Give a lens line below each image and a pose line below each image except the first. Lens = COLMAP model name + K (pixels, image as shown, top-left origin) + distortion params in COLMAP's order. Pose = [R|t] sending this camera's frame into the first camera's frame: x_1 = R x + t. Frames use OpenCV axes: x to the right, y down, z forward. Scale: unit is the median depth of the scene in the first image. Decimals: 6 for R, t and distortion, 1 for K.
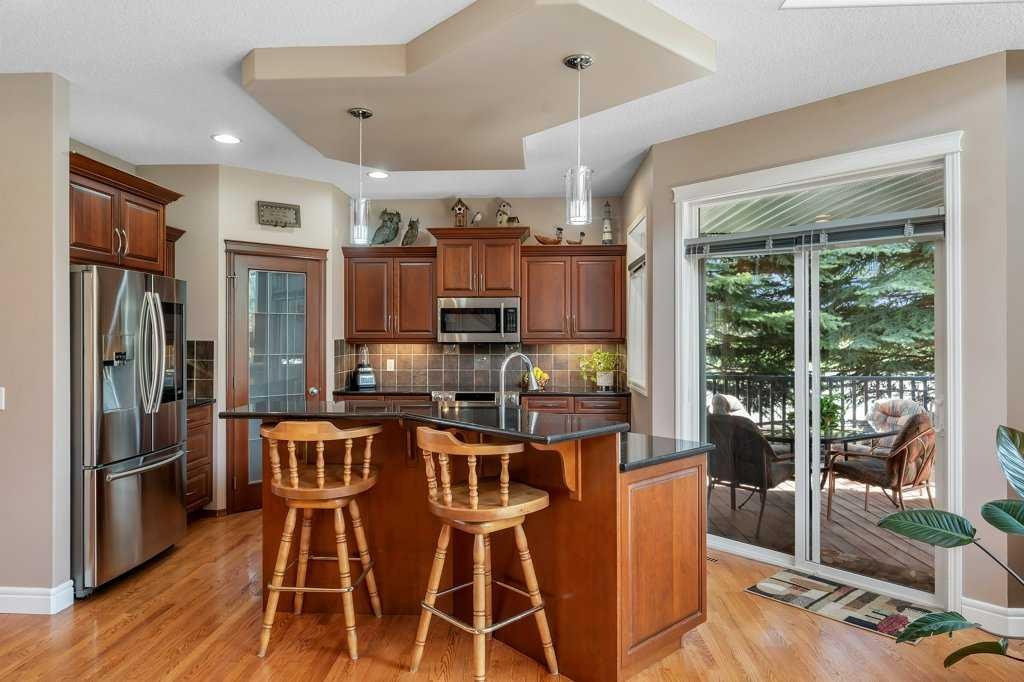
lens RADIAL K [[630.1, 0, 508.6], [0, 630.1, 336.8], [0, 0, 1]] dist [-0.005231, 0.000447]
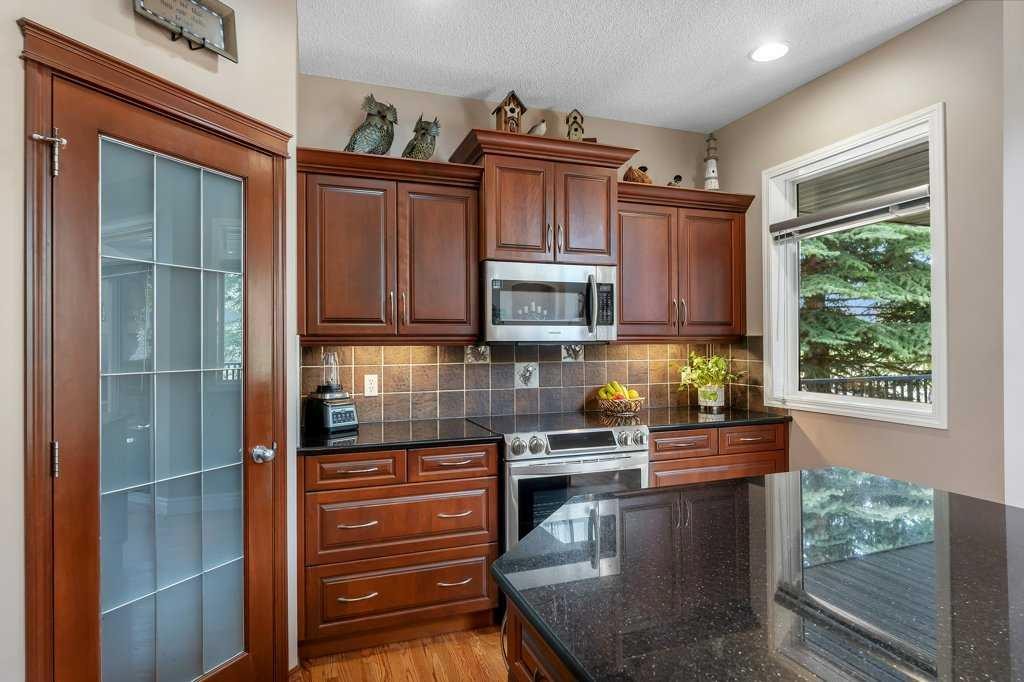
lens RADIAL K [[555.8, 0, 509.7], [0, 555.8, 340.0], [0, 0, 1]] dist [0.001648, 0.000000]
pose [[0.926029, -0.001140, 0.377451, -0.271165], [0.005427, 0.999932, -0.010293, 0.012123], [-0.377414, 0.011580, 0.925972, 0.532532]]
